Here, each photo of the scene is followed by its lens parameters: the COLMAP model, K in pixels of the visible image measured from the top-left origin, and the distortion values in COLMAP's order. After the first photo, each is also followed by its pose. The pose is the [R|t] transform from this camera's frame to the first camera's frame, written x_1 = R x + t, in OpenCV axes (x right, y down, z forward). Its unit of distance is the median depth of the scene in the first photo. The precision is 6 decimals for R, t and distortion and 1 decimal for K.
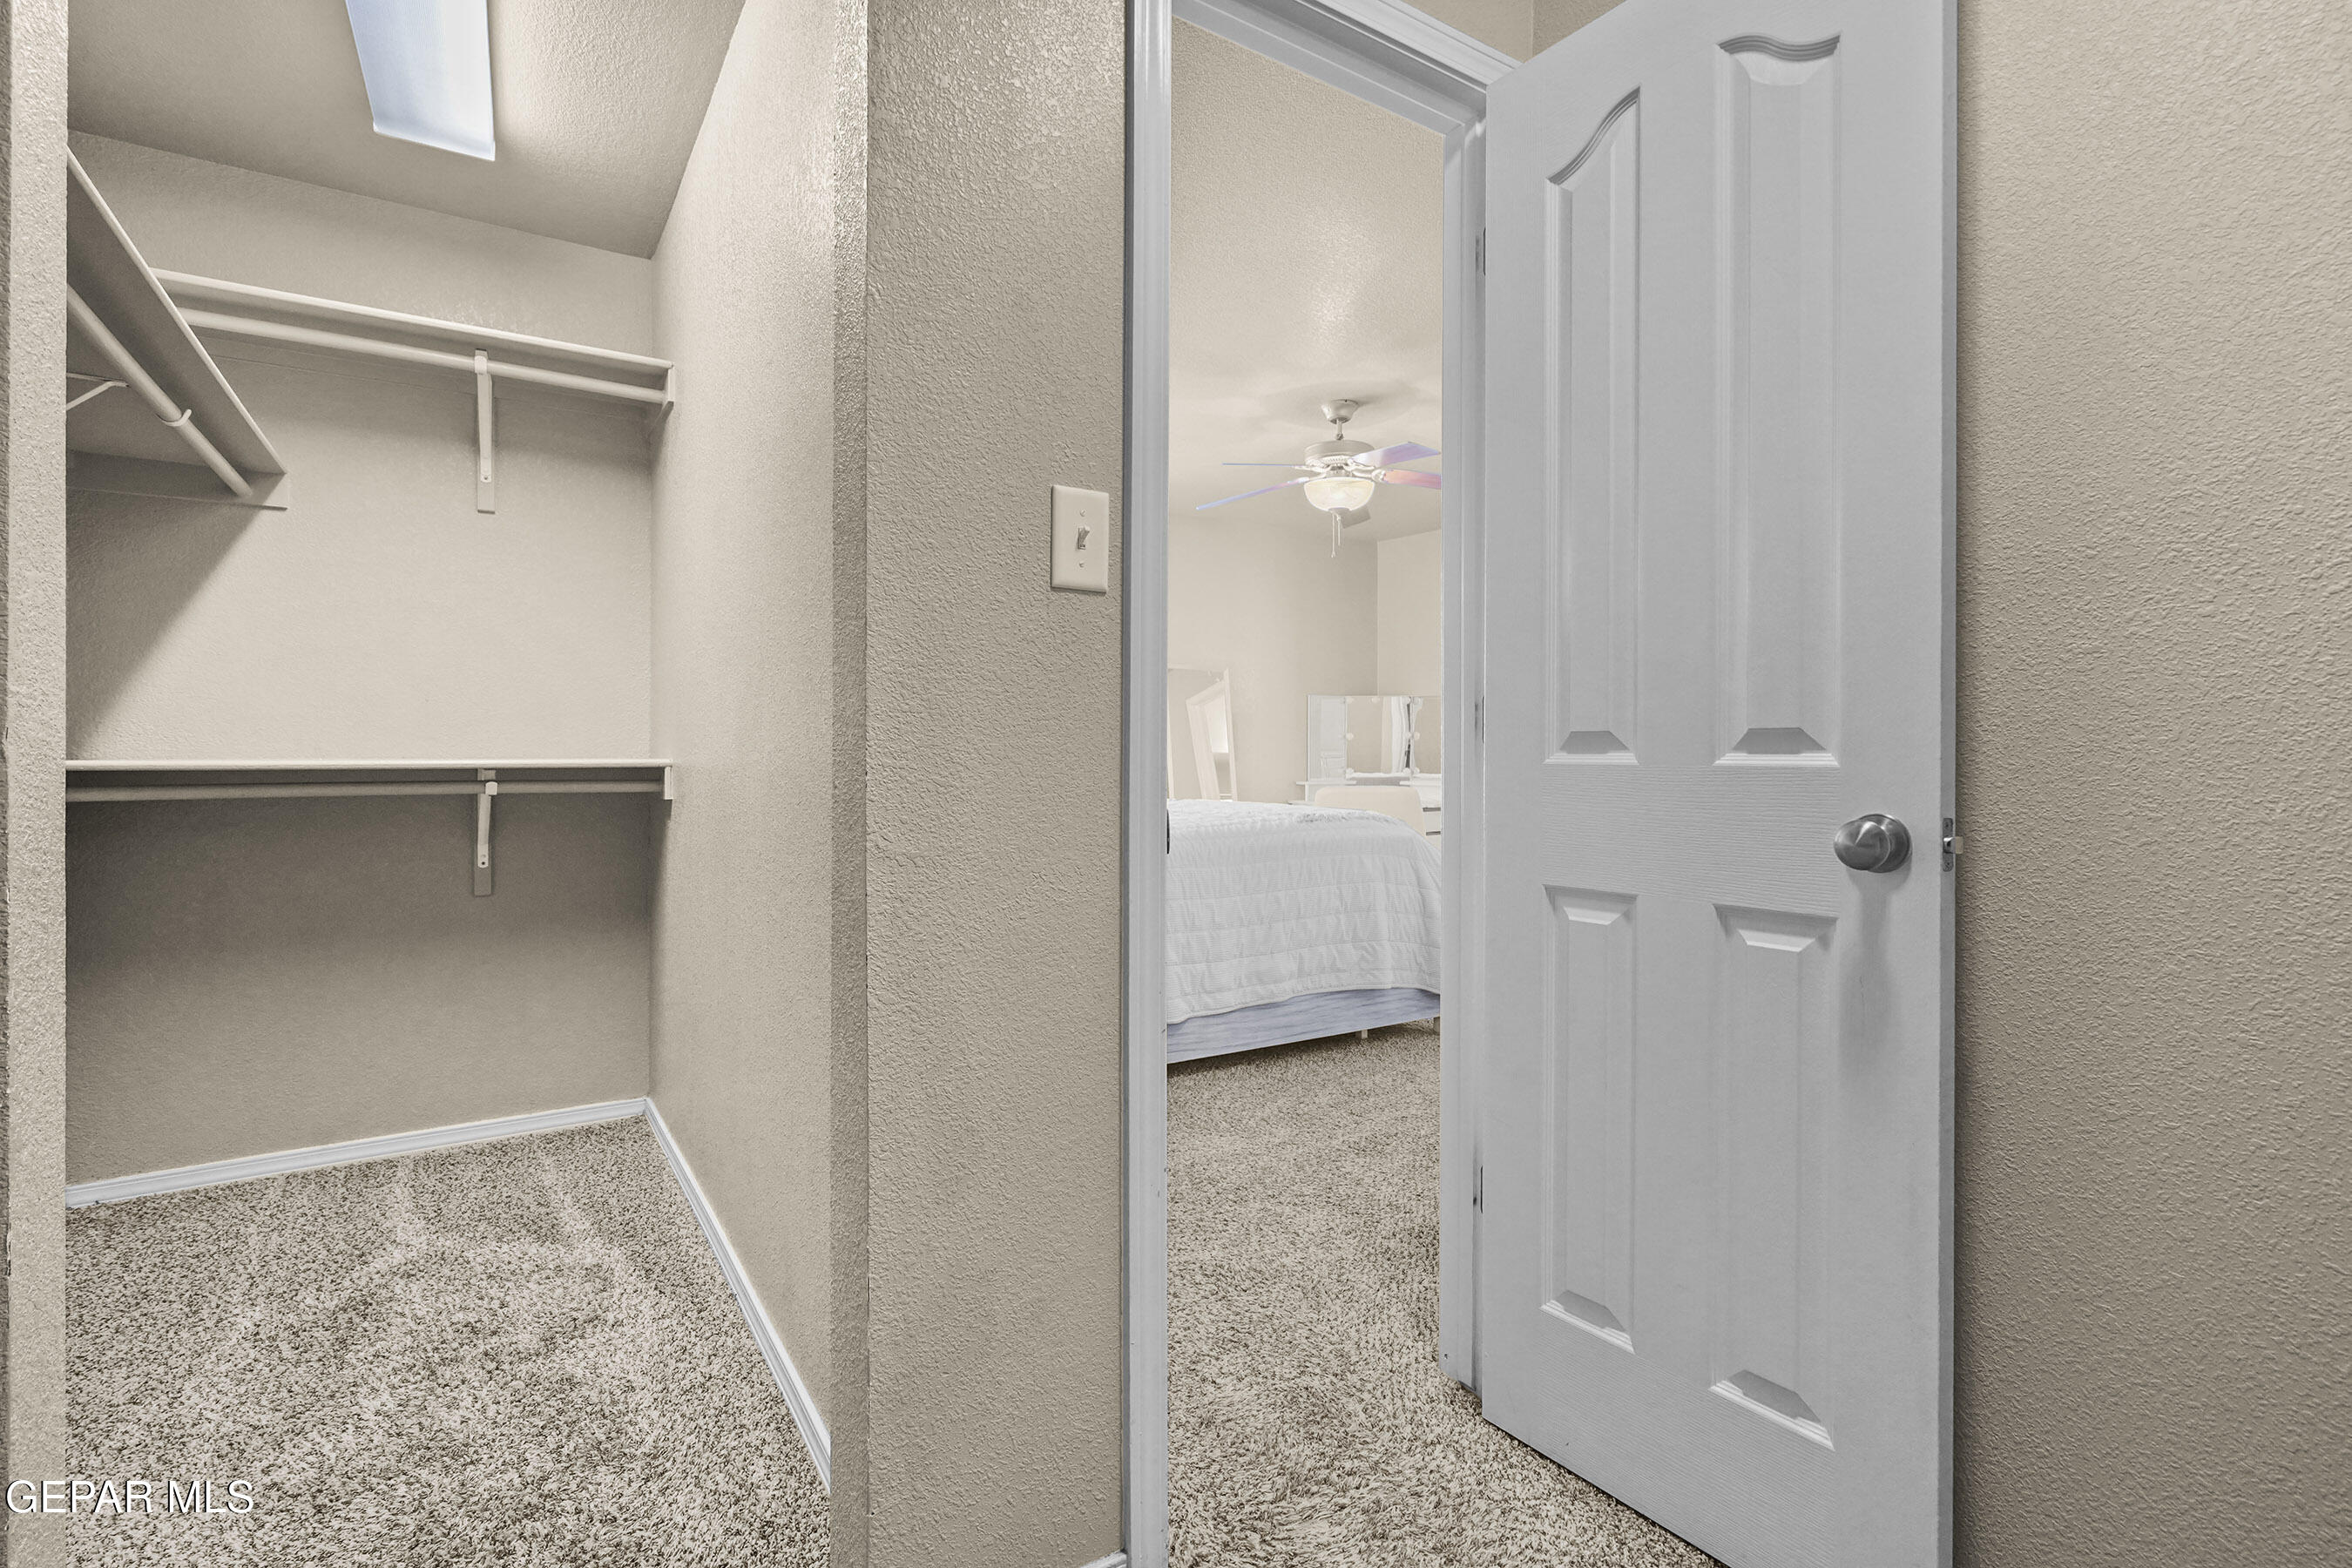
lens RADIAL K [[1078.3, 0, 1168.5], [0, 1078.3, 773.7], [0, 0, 1]] dist [-0.000390, 0.000712]
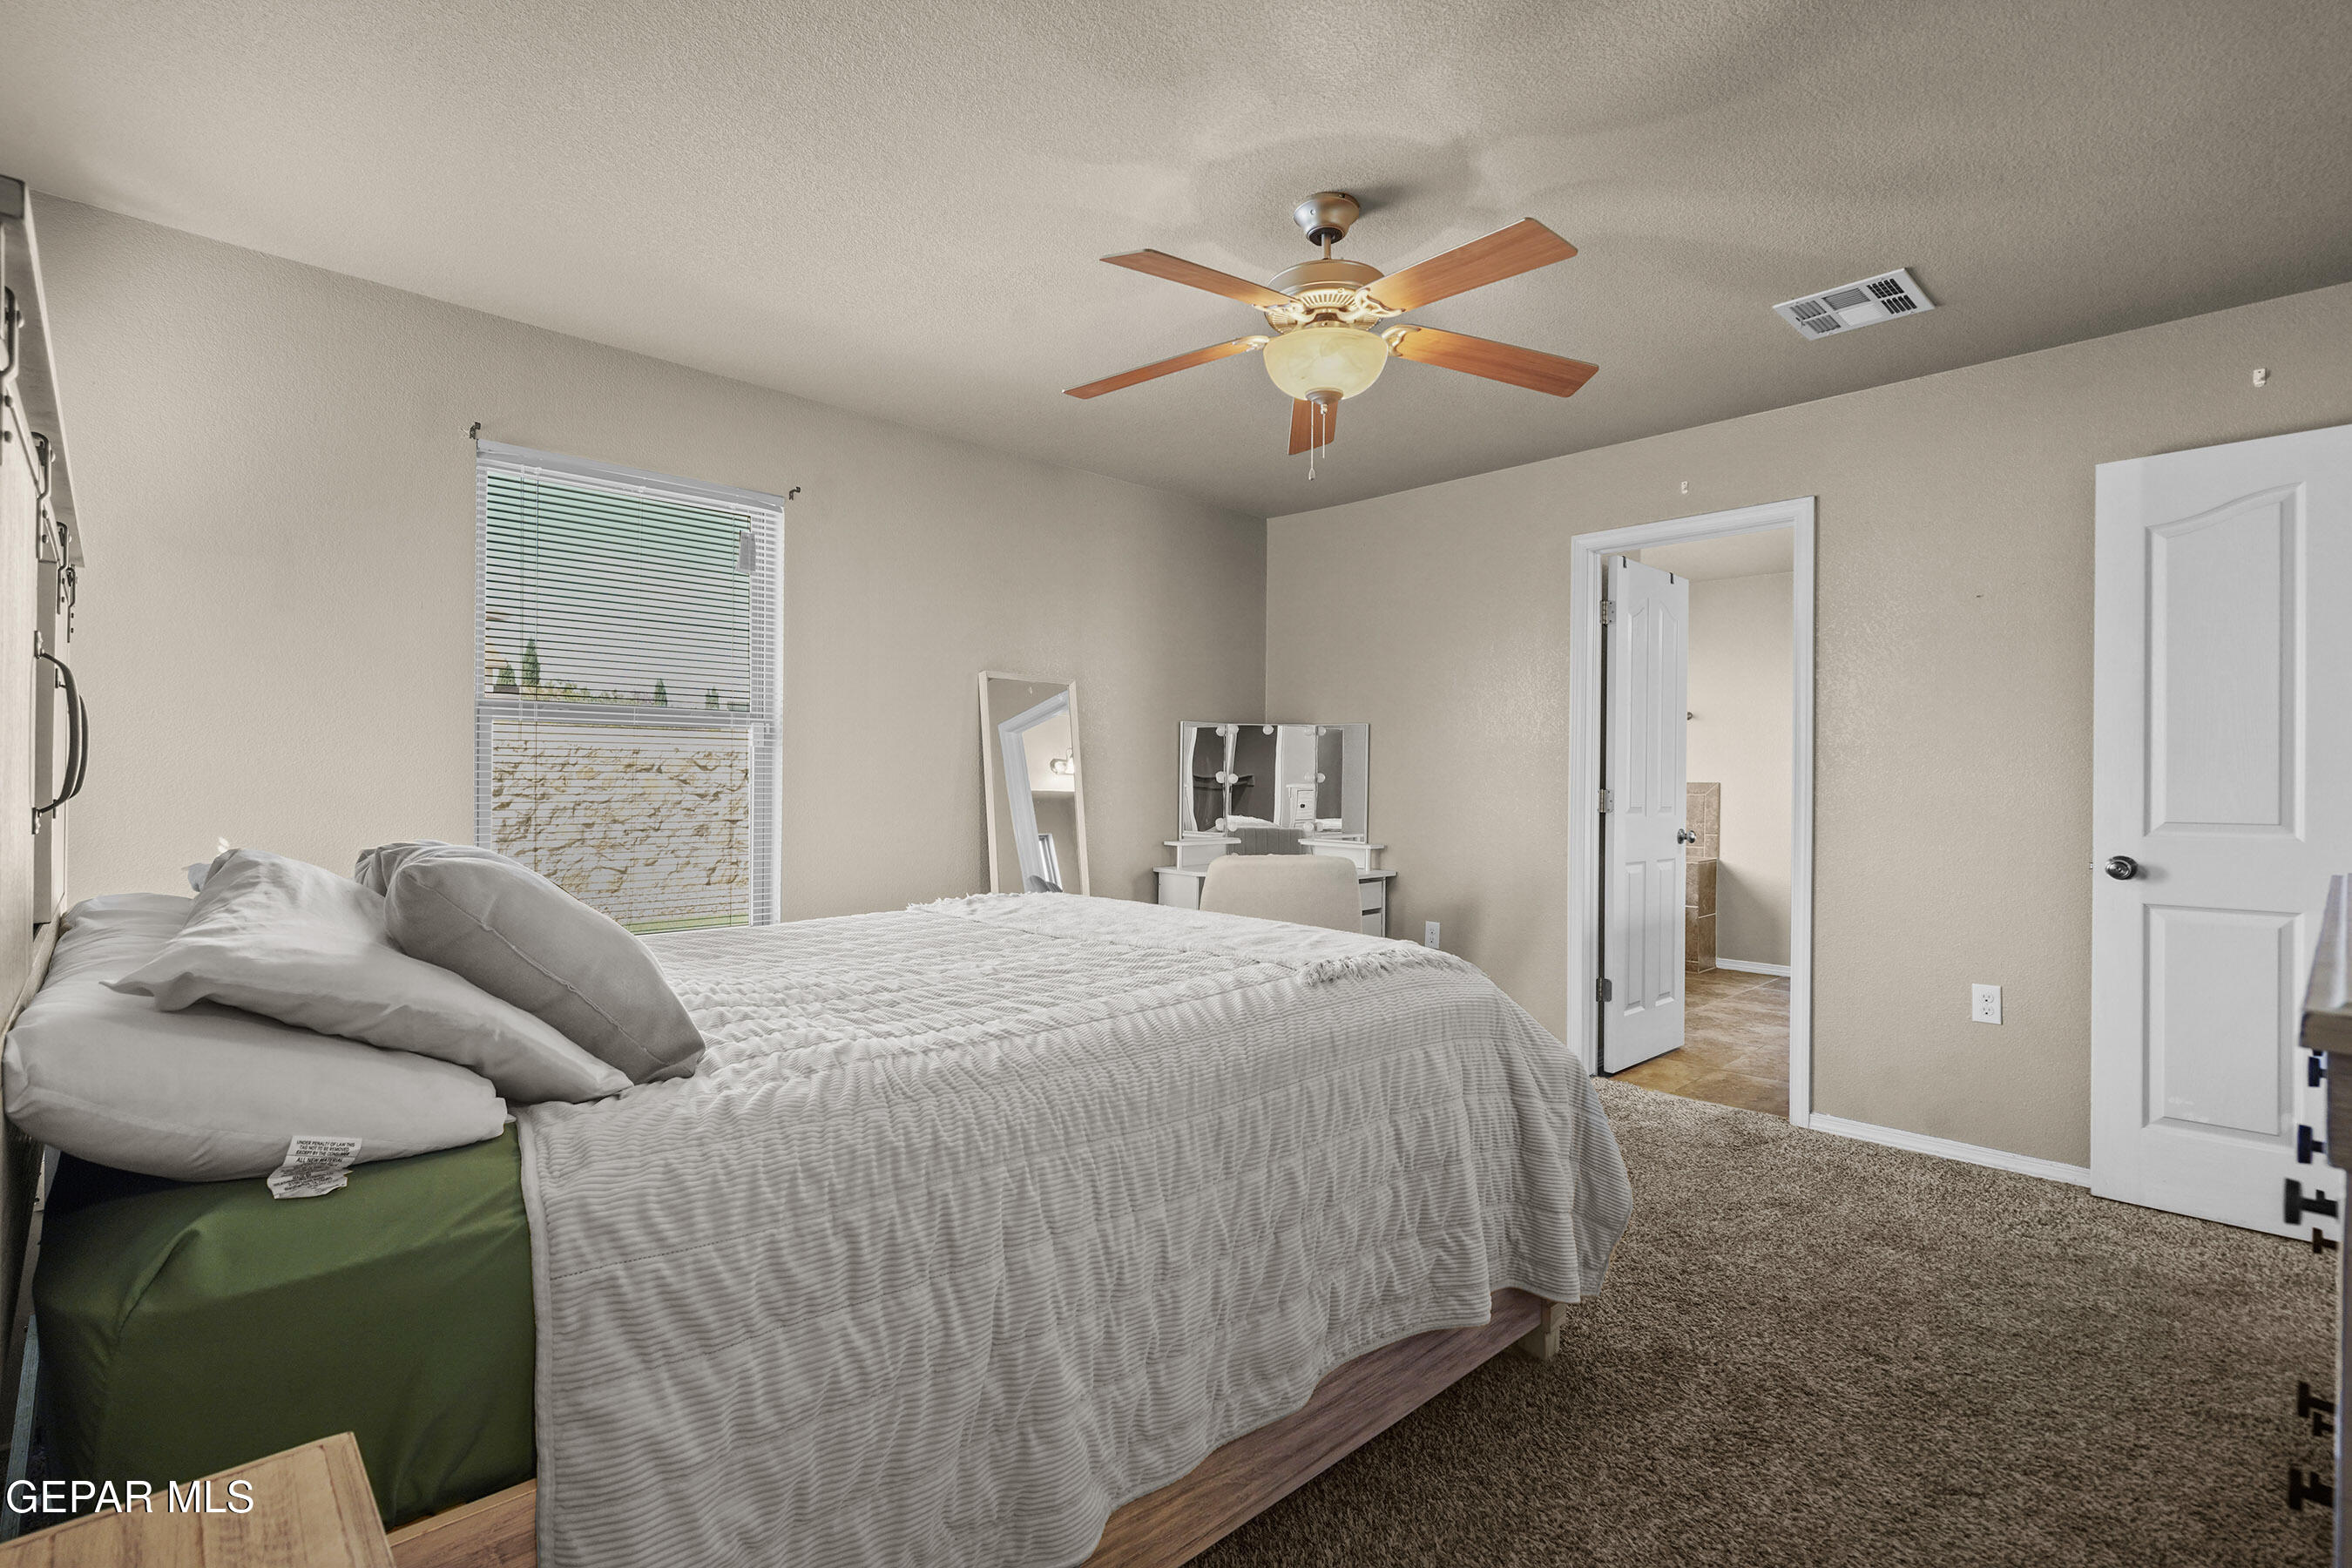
lens RADIAL K [[1093.1, 0, 1176.0], [0, 1093.1, 784.0], [0, 0, 1]] dist [-0.000984, 0.000525]
pose [[0.979717, 0.009116, 0.200178, -0.035408], [-0.006755, 0.999899, -0.012476, -0.037346], [-0.200272, 0.010871, 0.979680, 0.526964]]
